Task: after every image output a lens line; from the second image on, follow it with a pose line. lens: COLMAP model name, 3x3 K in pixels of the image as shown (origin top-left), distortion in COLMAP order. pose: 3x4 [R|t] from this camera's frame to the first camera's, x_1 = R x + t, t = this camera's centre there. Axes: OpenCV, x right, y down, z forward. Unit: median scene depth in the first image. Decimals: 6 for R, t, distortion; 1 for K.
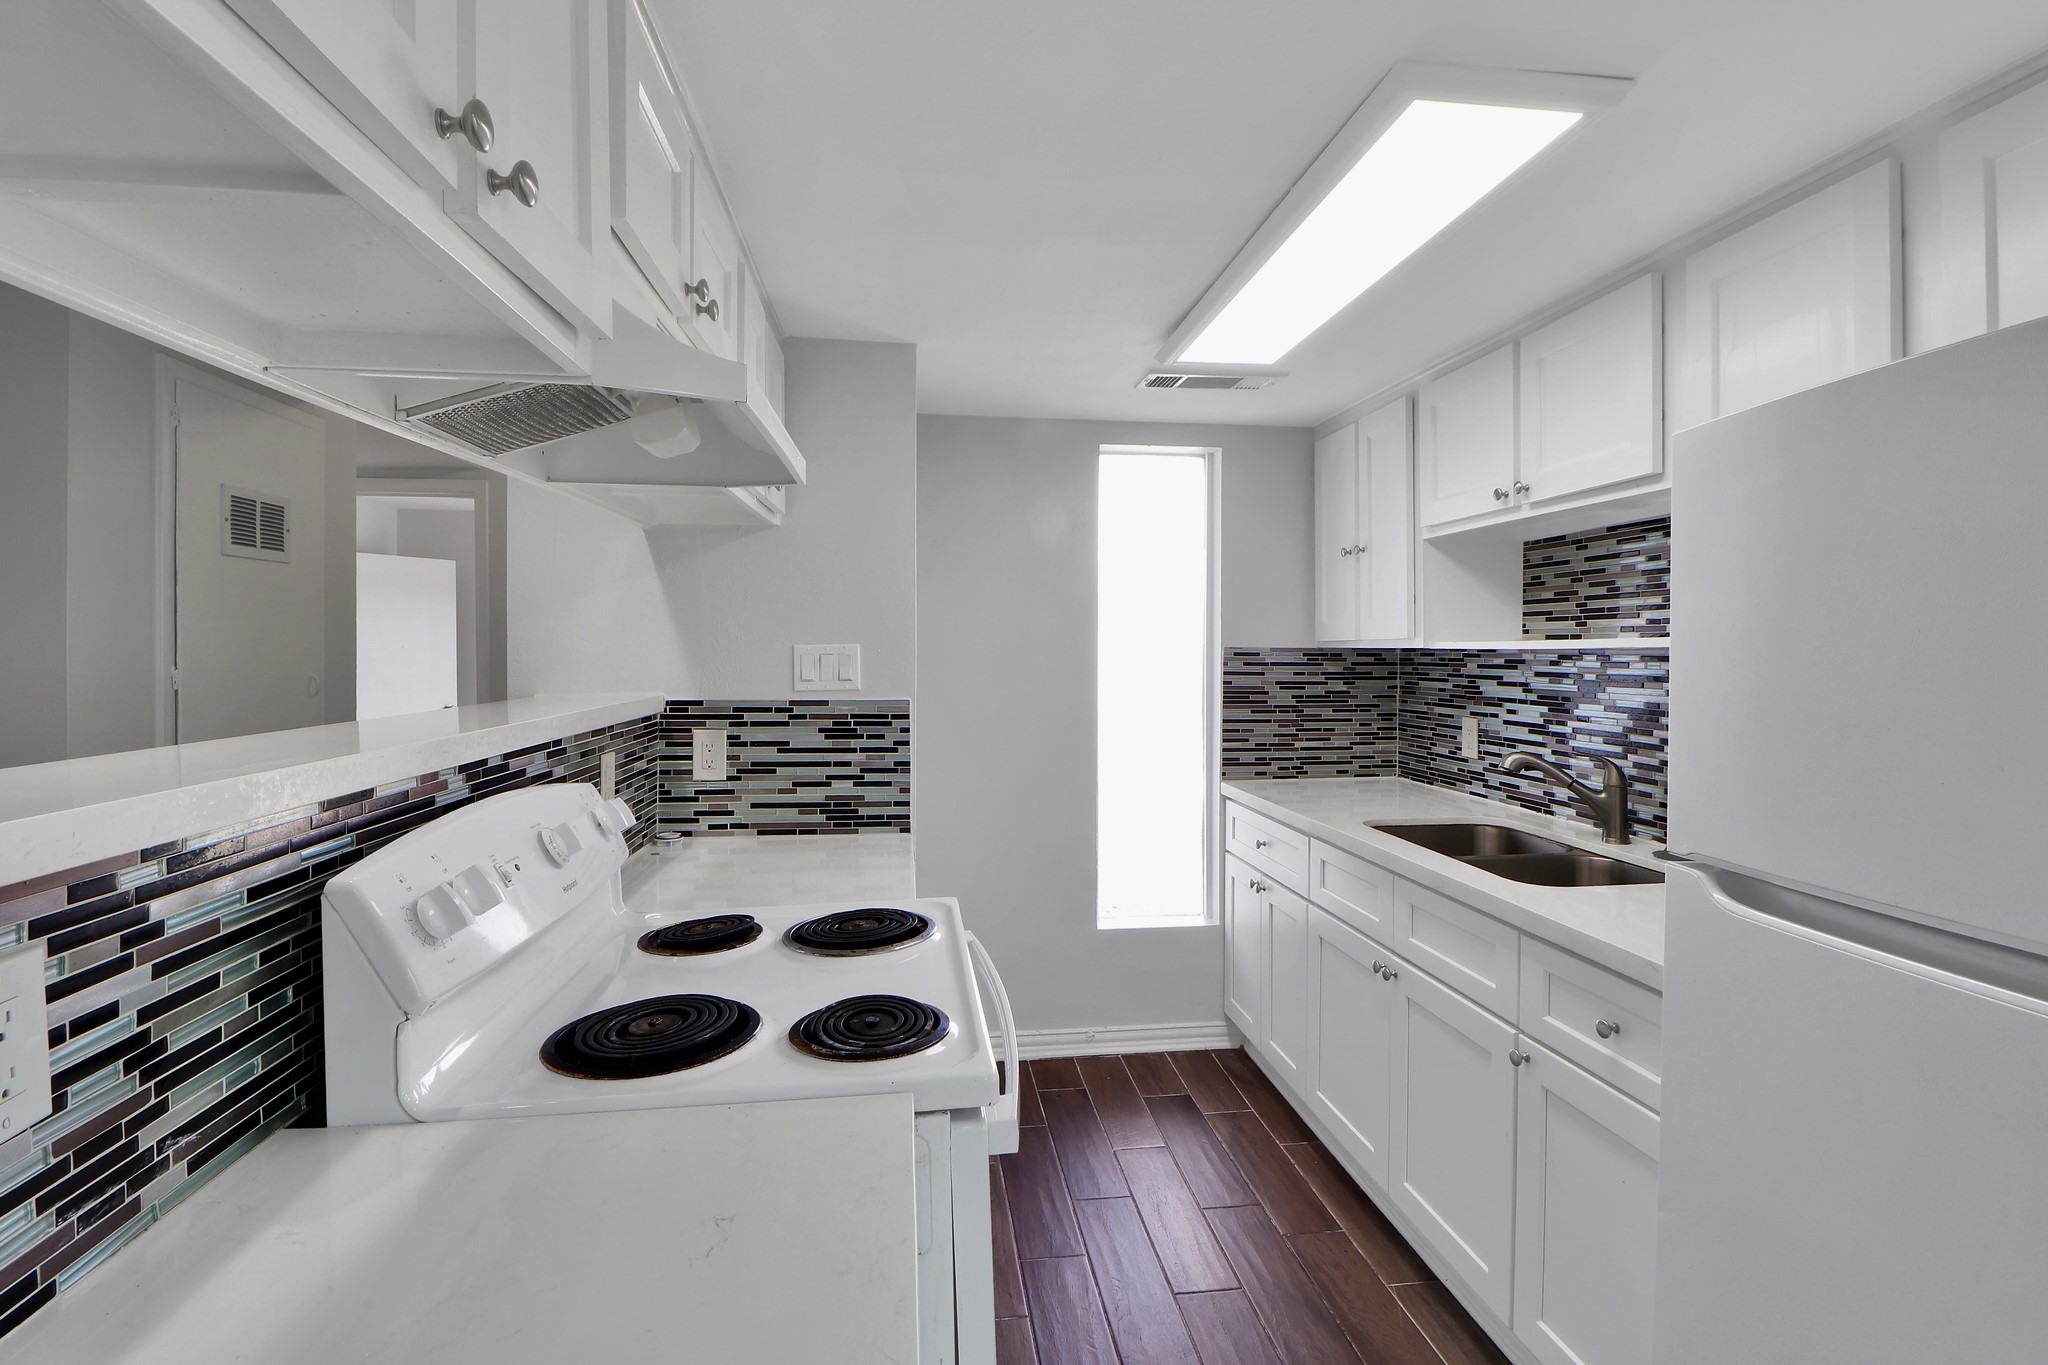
lens RADIAL K [[972.8, 0, 1033.8], [0, 972.8, 669.9], [0, 0, 1]] dist [-0.014101, -0.005806]
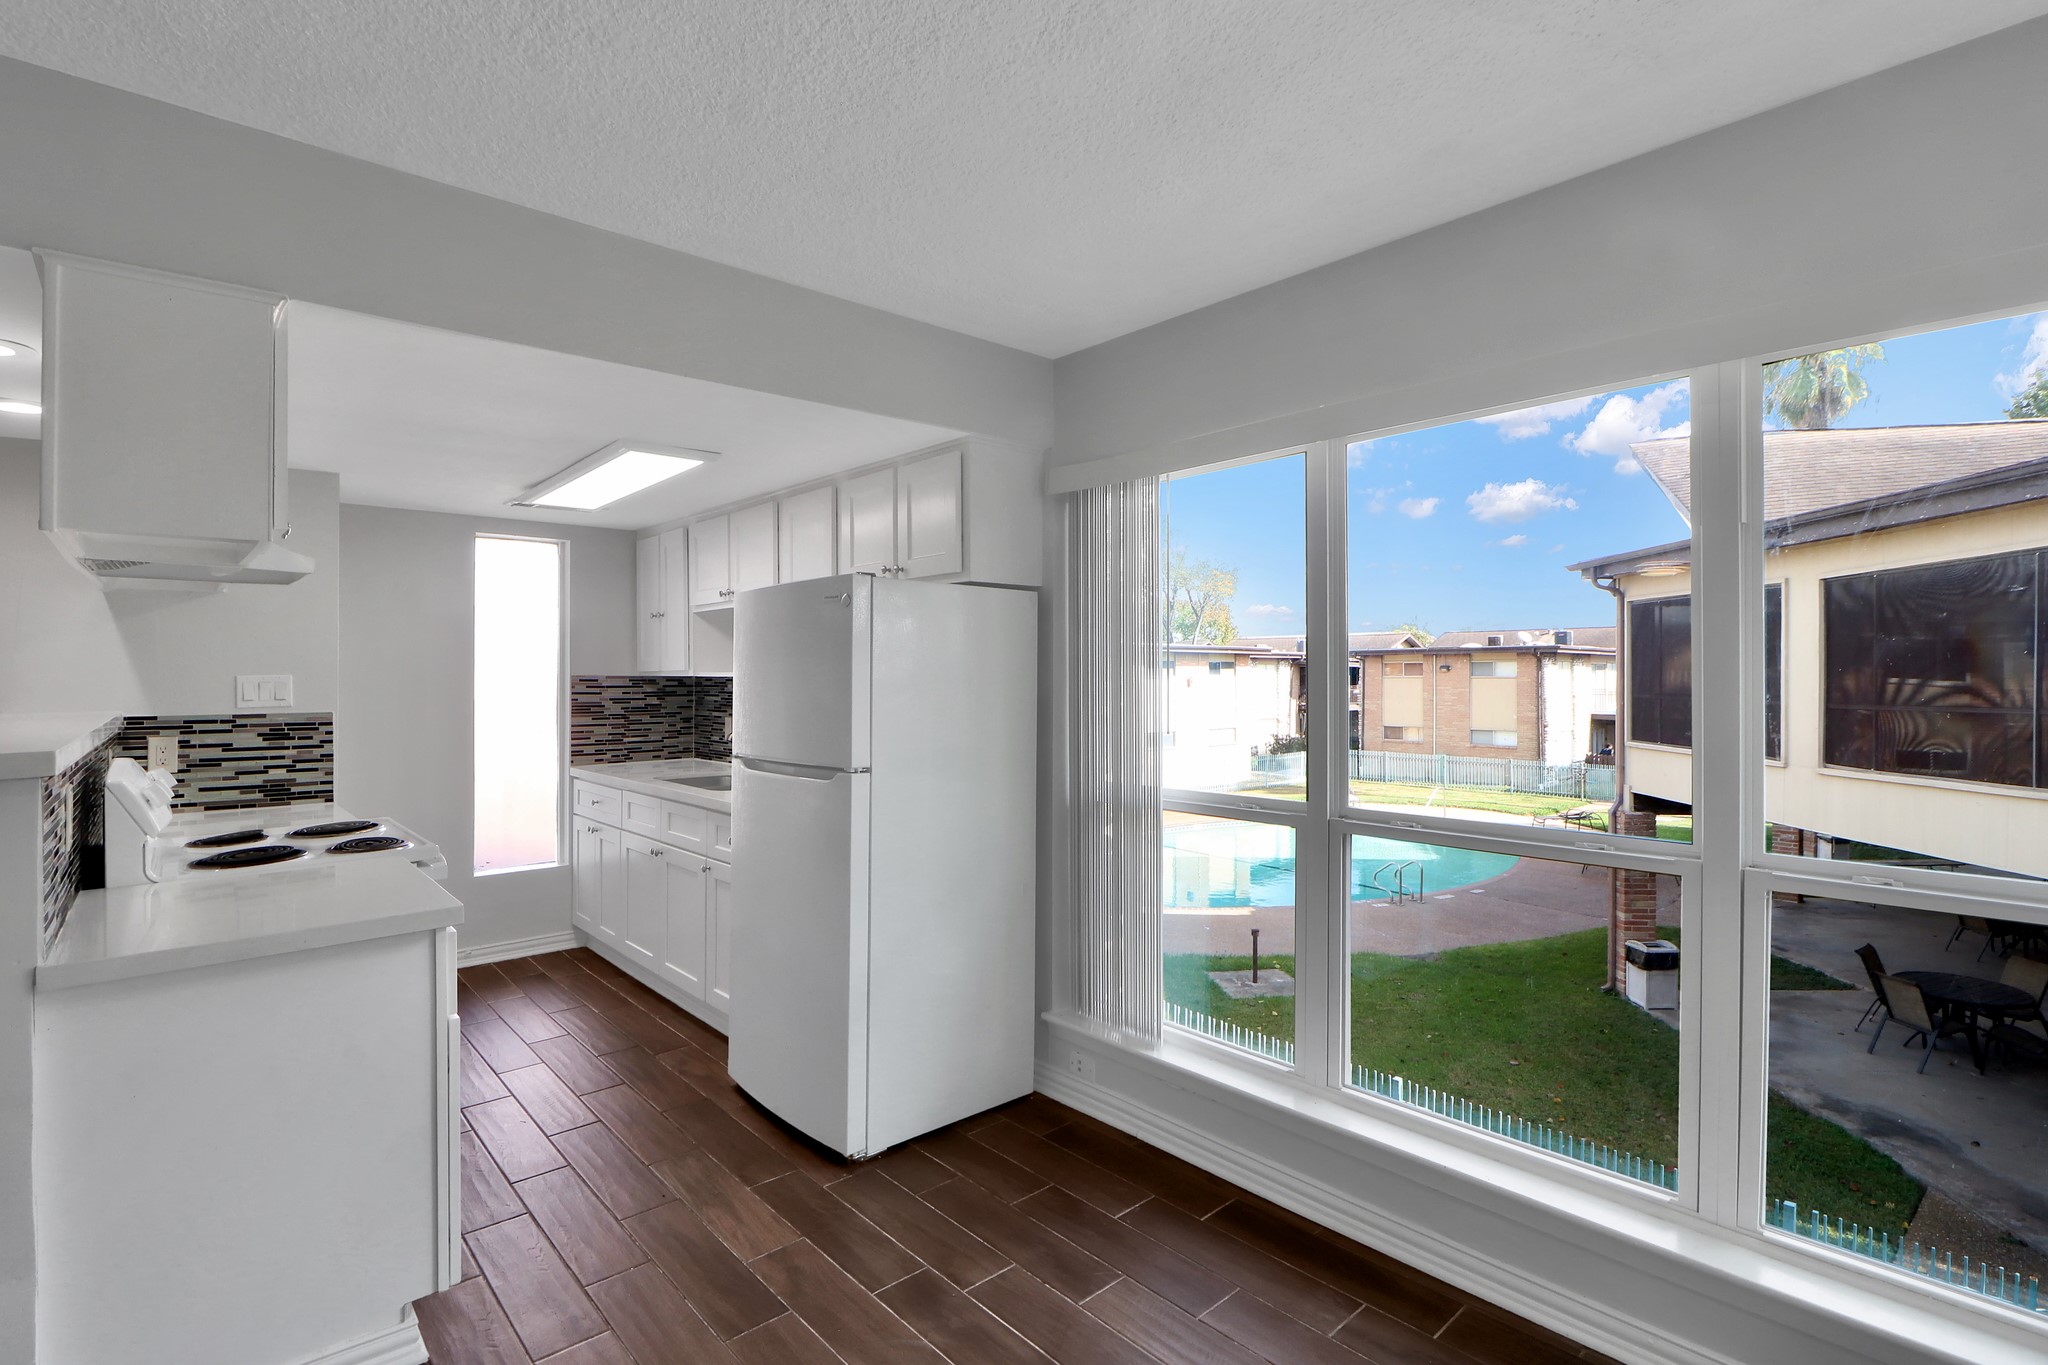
lens RADIAL K [[972.8, 0, 1038.5], [0, 972.8, 657.5], [0, 0, 1]] dist [-0.014101, -0.005806]
pose [[0.821392, 0.005819, 0.570335, -0.078740], [0.016794, 0.999268, -0.034382, 0.014906], [-0.570117, 0.037819, 0.820692, -0.782119]]
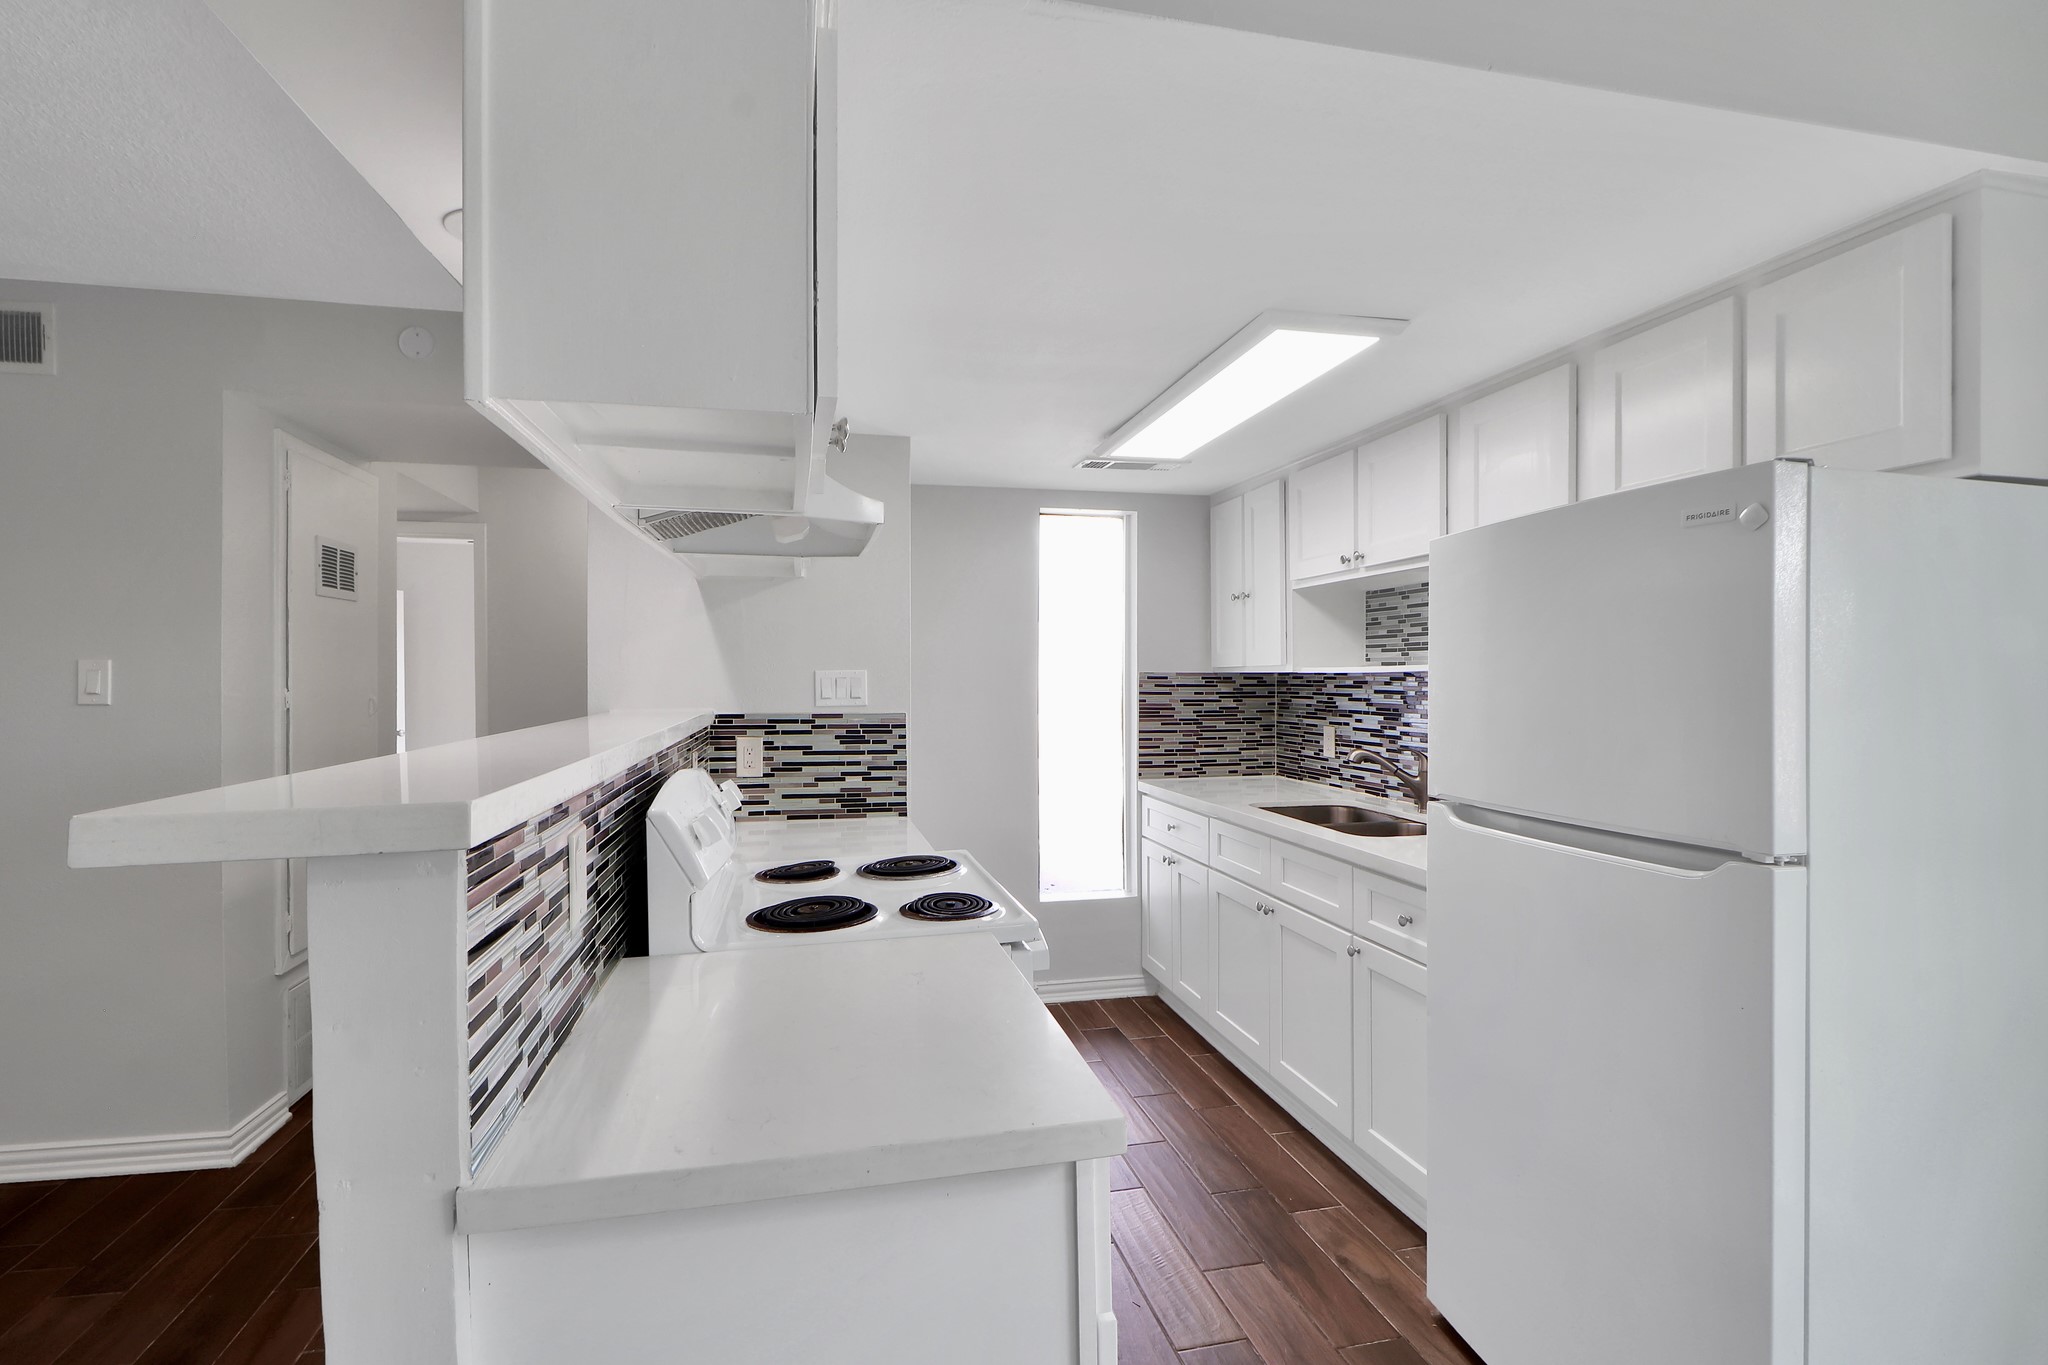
lens RADIAL K [[972.8, 0, 1034.0], [0, 972.8, 682.6], [0, 0, 1]] dist [-0.014101, -0.005806]
pose [[0.994162, -0.002567, 0.107870, -0.092905], [0.004135, 0.999889, -0.014314, 0.009195], [-0.107822, 0.014677, 0.994062, -0.281210]]
